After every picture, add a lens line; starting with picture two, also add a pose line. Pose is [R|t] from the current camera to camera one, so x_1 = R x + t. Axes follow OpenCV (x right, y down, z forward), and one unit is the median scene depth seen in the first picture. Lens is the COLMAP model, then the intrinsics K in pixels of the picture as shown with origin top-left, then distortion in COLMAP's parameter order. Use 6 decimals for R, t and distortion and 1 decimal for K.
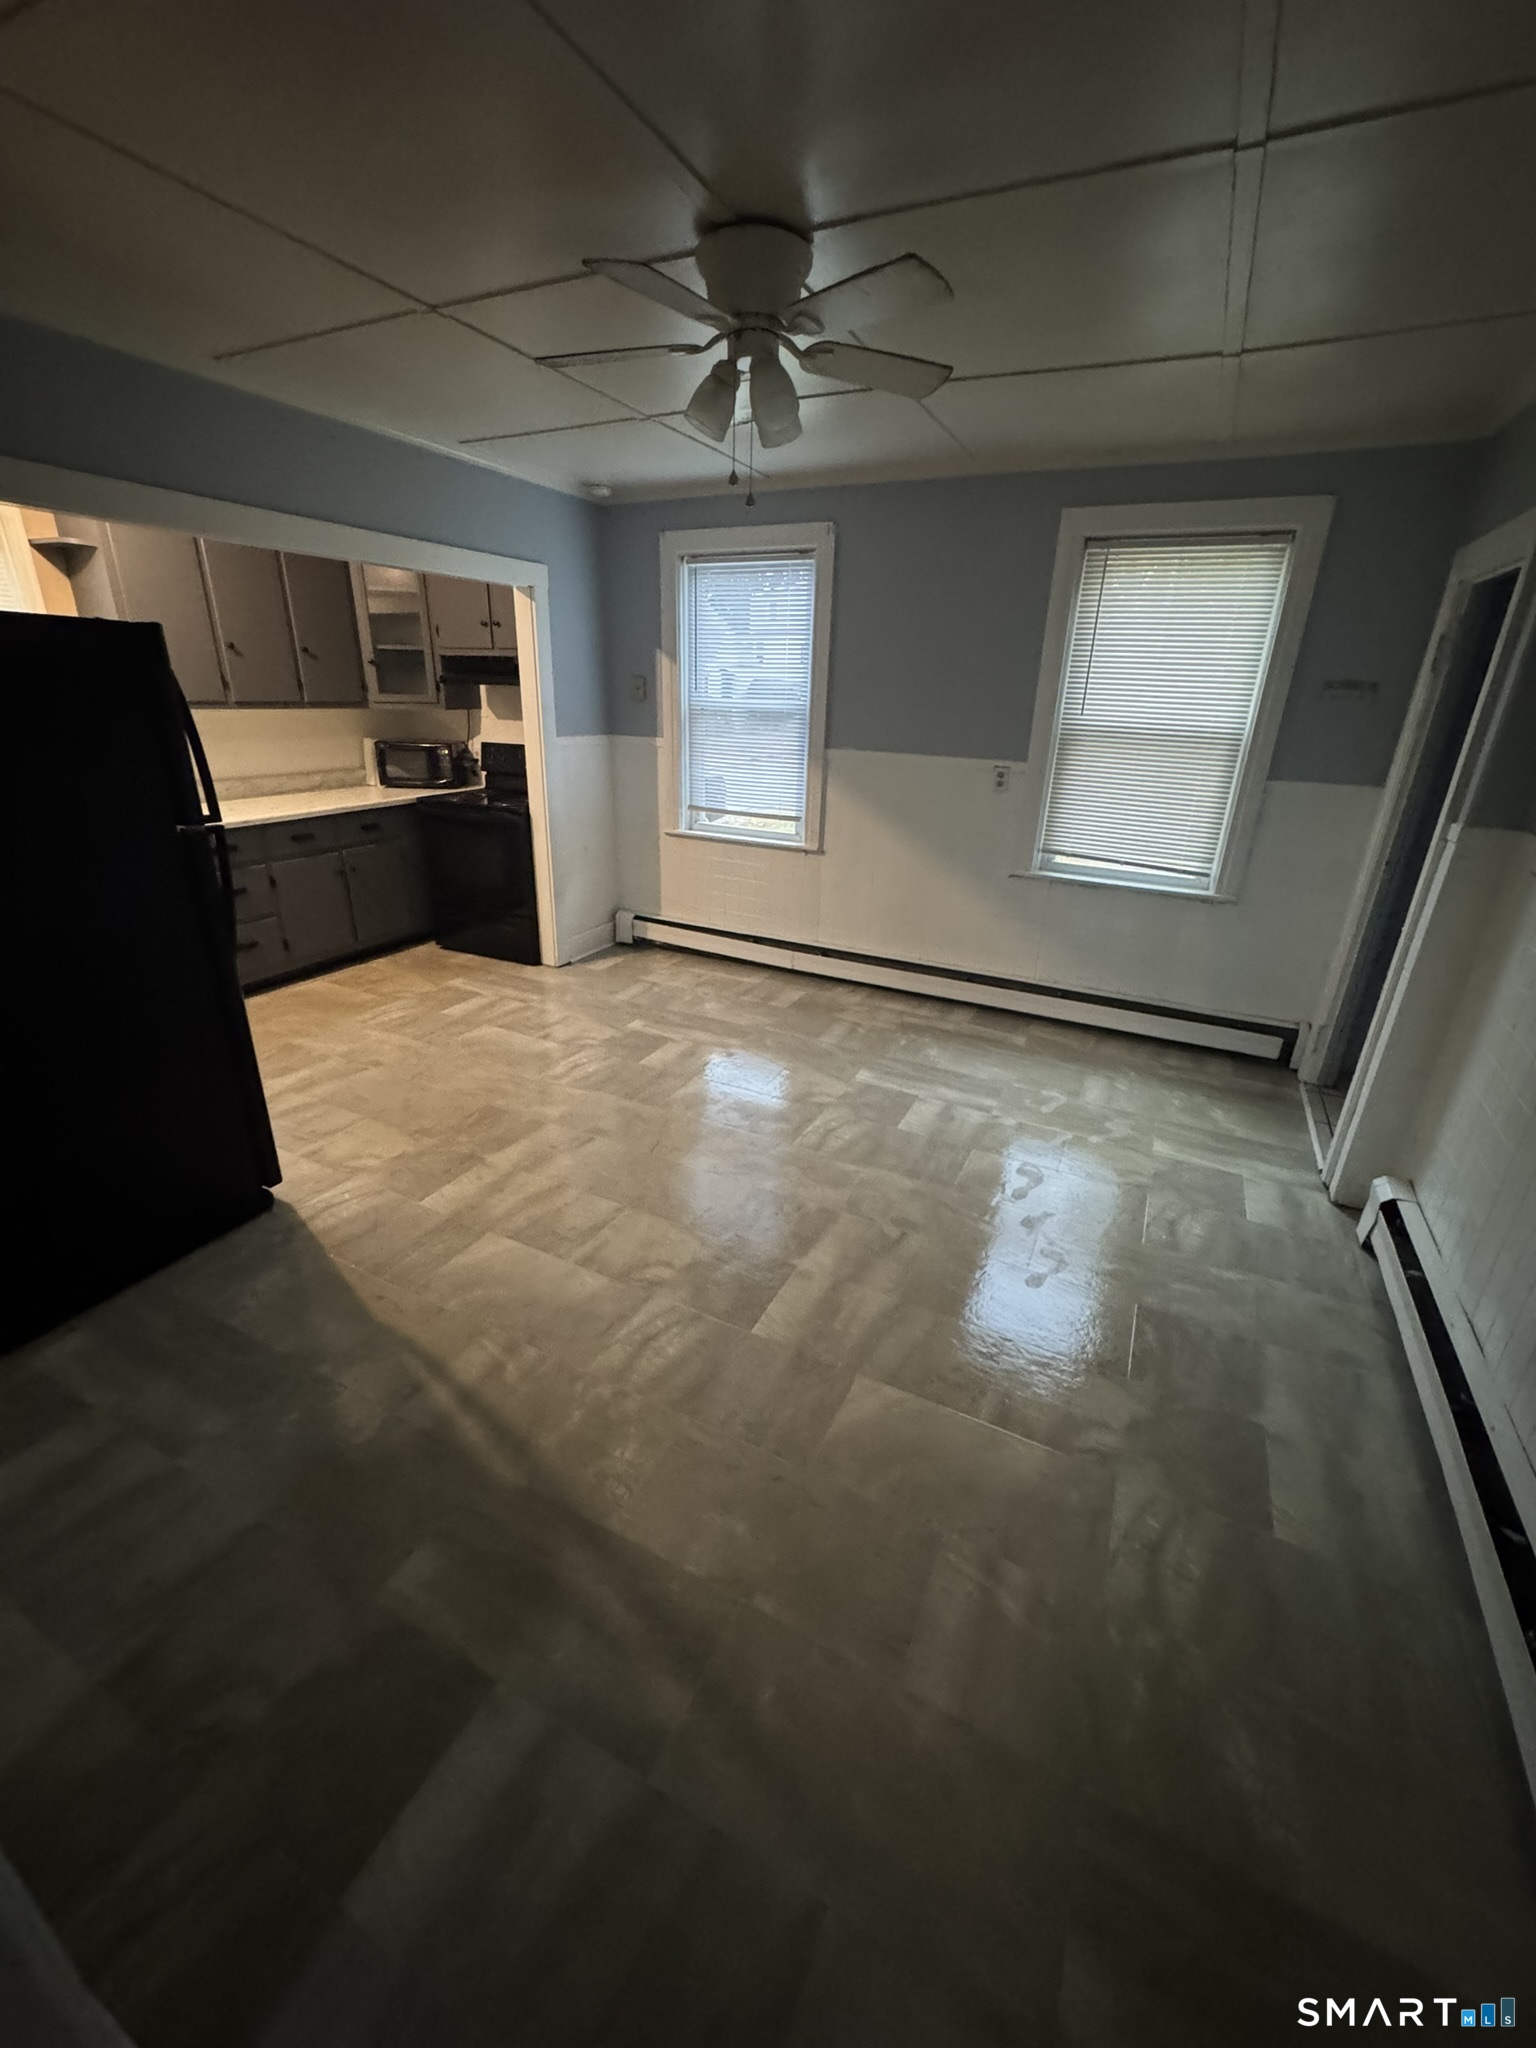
lens RADIAL K [[810.8, 0, 765.1], [0, 810.8, 1028.2], [0, 0, 1]] dist [-0.001209, -0.000061]
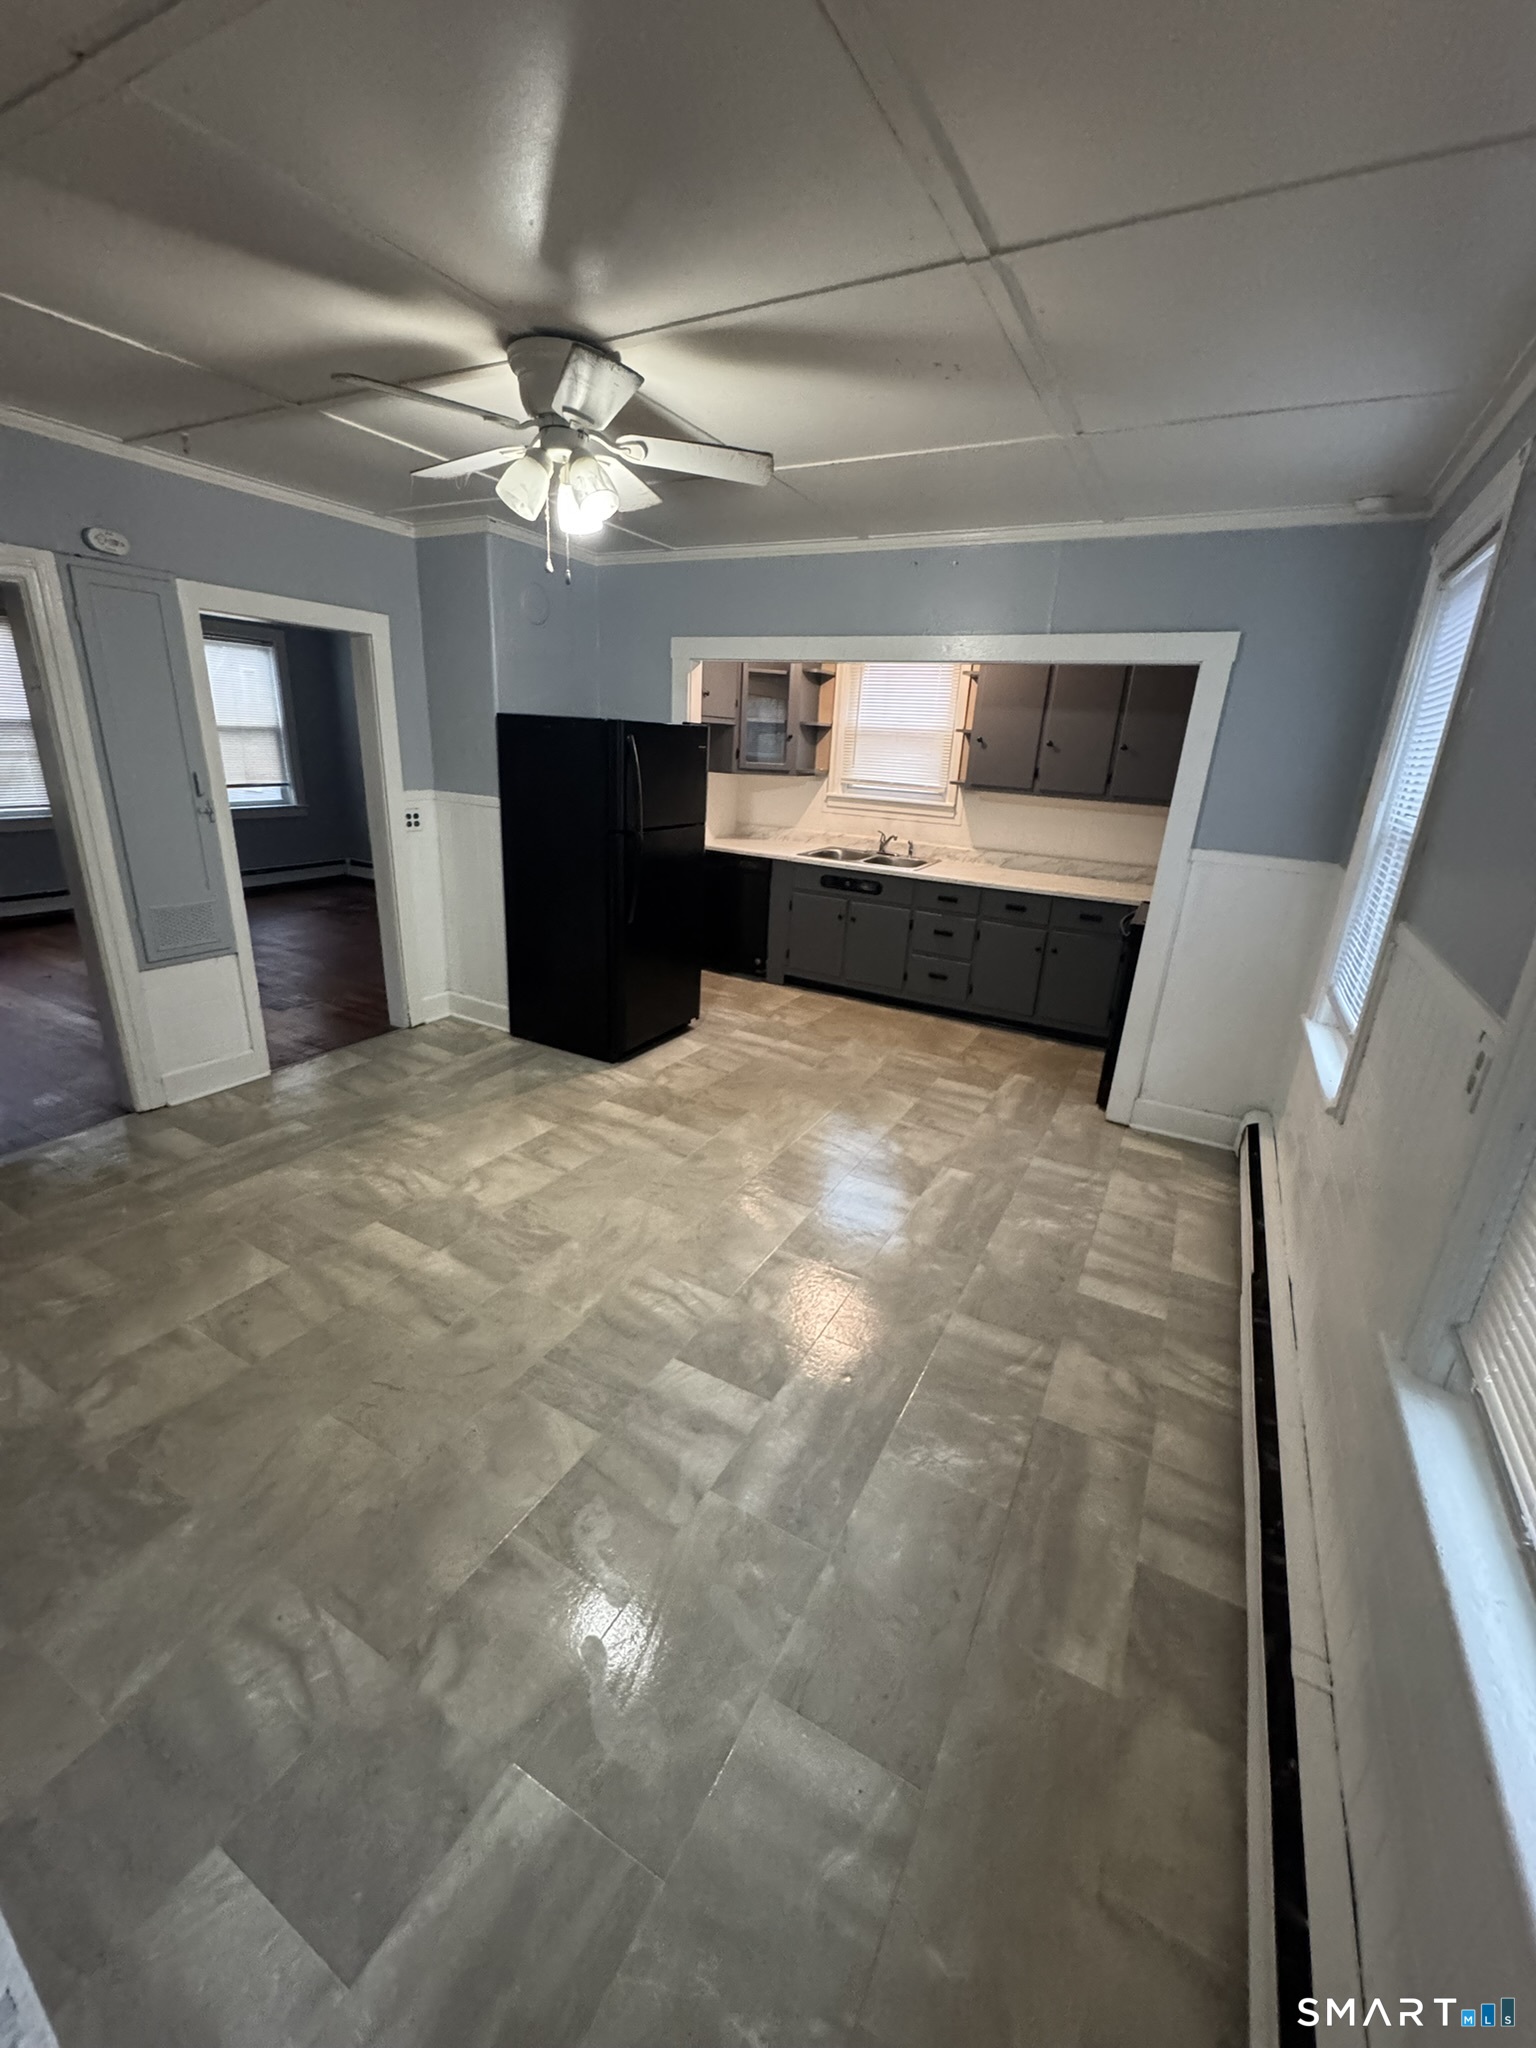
lens RADIAL K [[810.8, 0, 765.1], [0, 810.8, 1028.2], [0, 0, 1]] dist [-0.001209, -0.000061]
pose [[-0.032978, 0.305928, -0.951483, 0.574753], [-0.436216, 0.852135, 0.289104, -0.279333], [0.899237, 0.424587, 0.105349, 0.675829]]
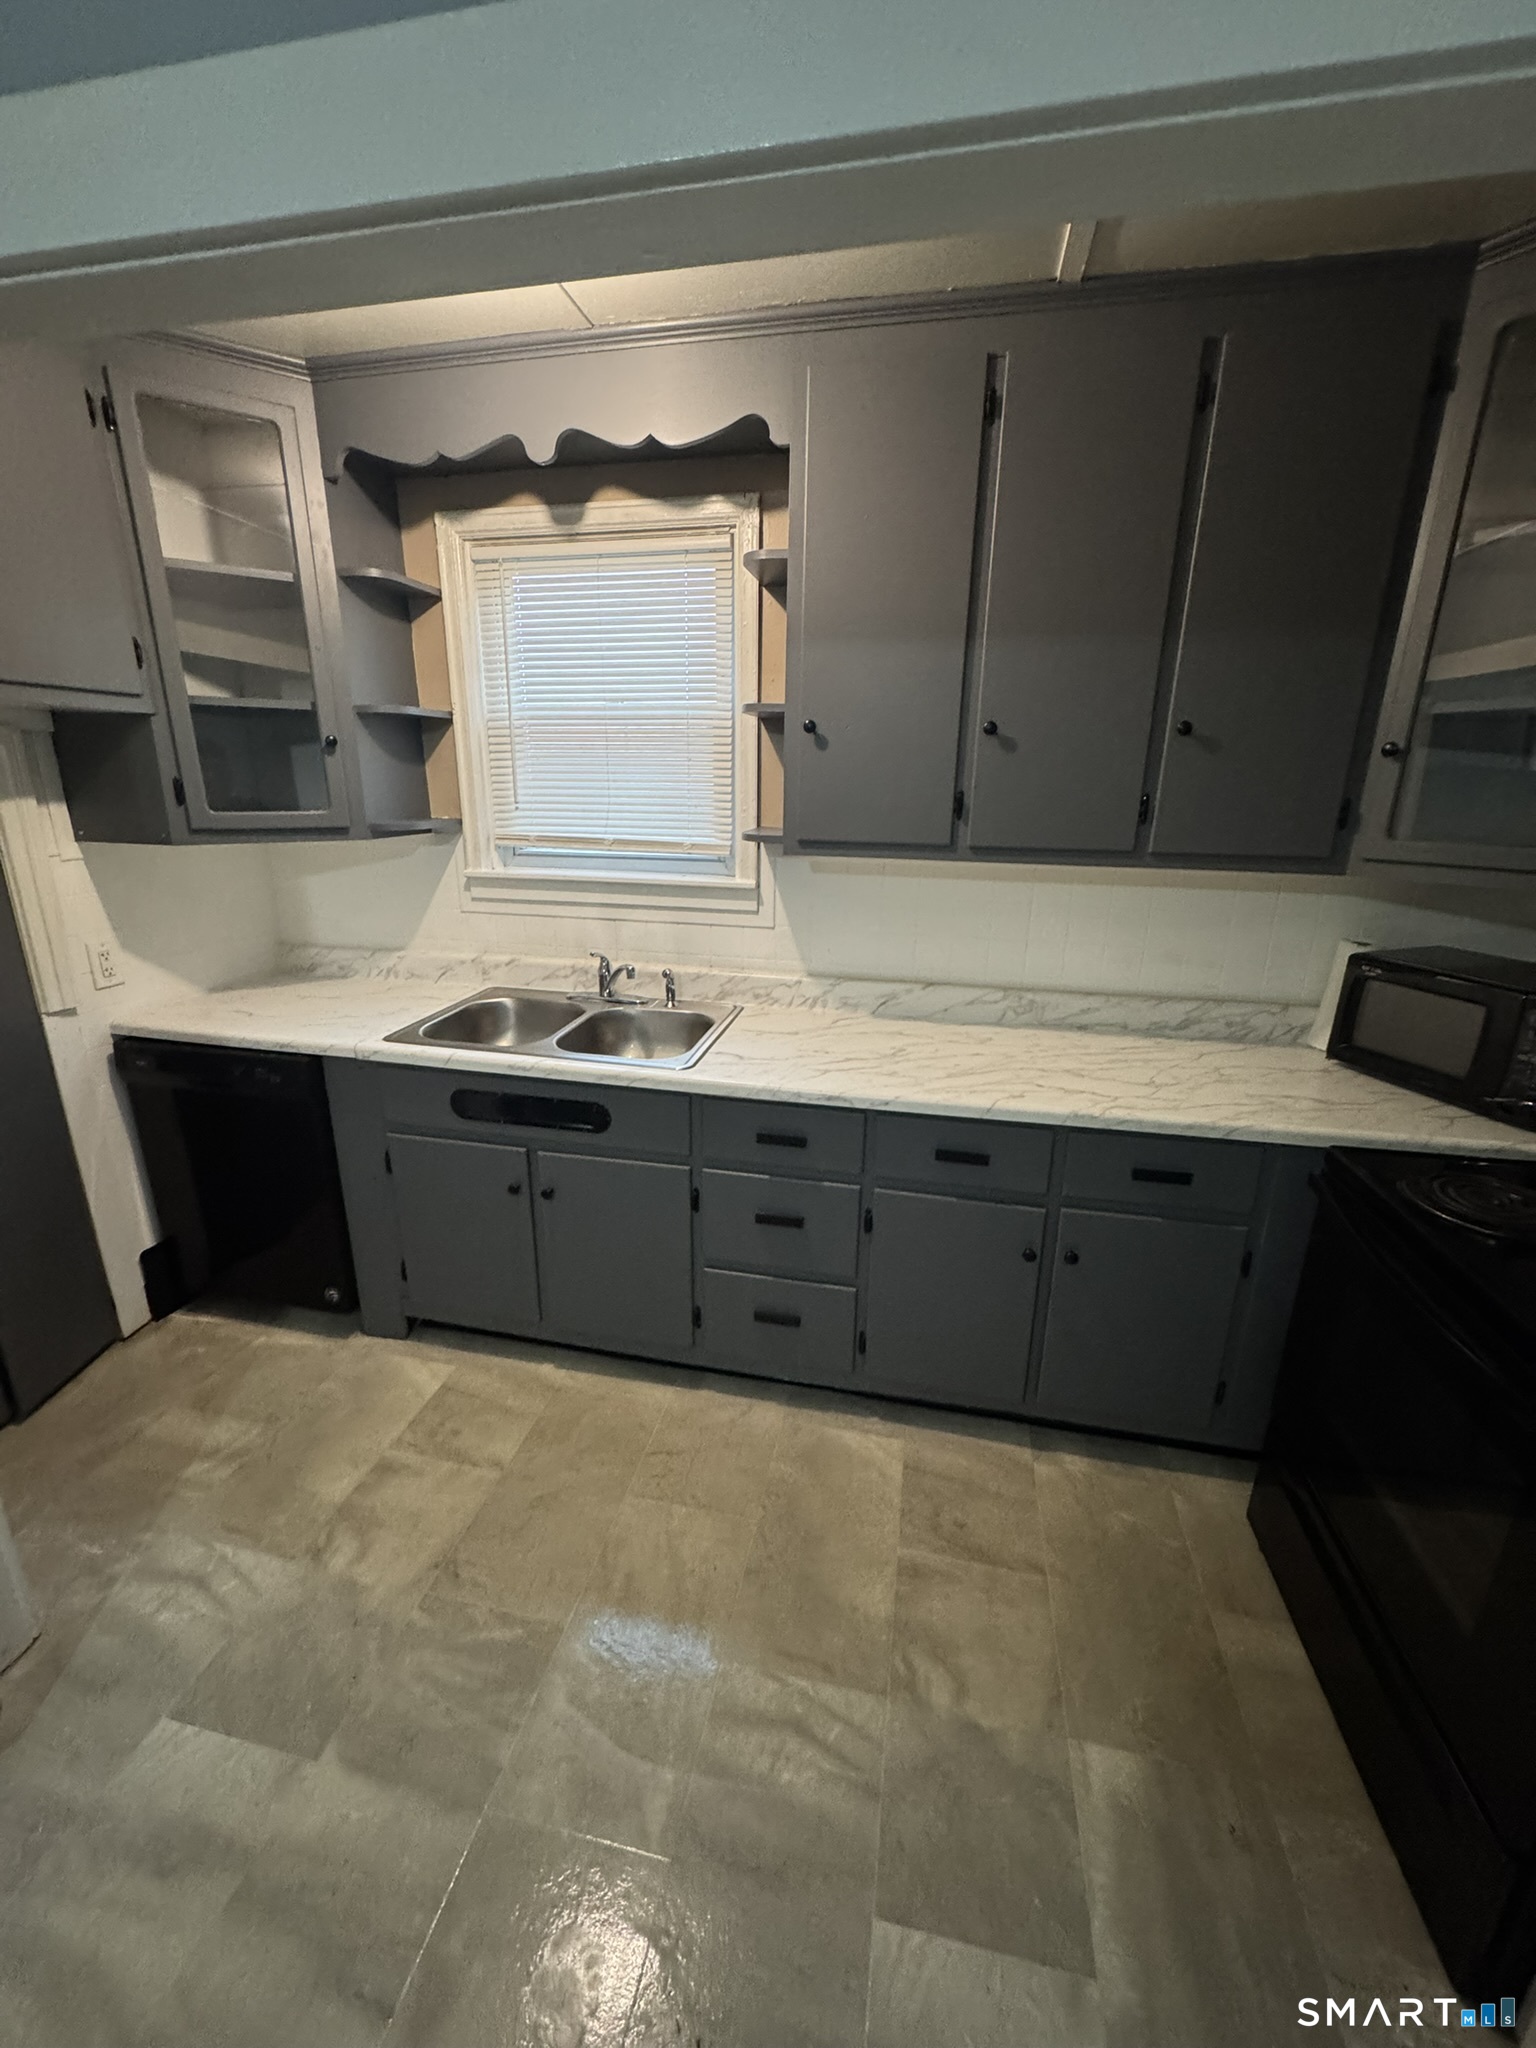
lens RADIAL K [[810.8, 0, 765.1], [0, 810.8, 1028.2], [0, 0, 1]] dist [-0.001209, -0.000061]
pose [[0.253664, 0.255480, -0.932944, -0.229602], [-0.380394, 0.913127, 0.146626, -0.335218], [0.889357, 0.317692, 0.328811, 0.785517]]
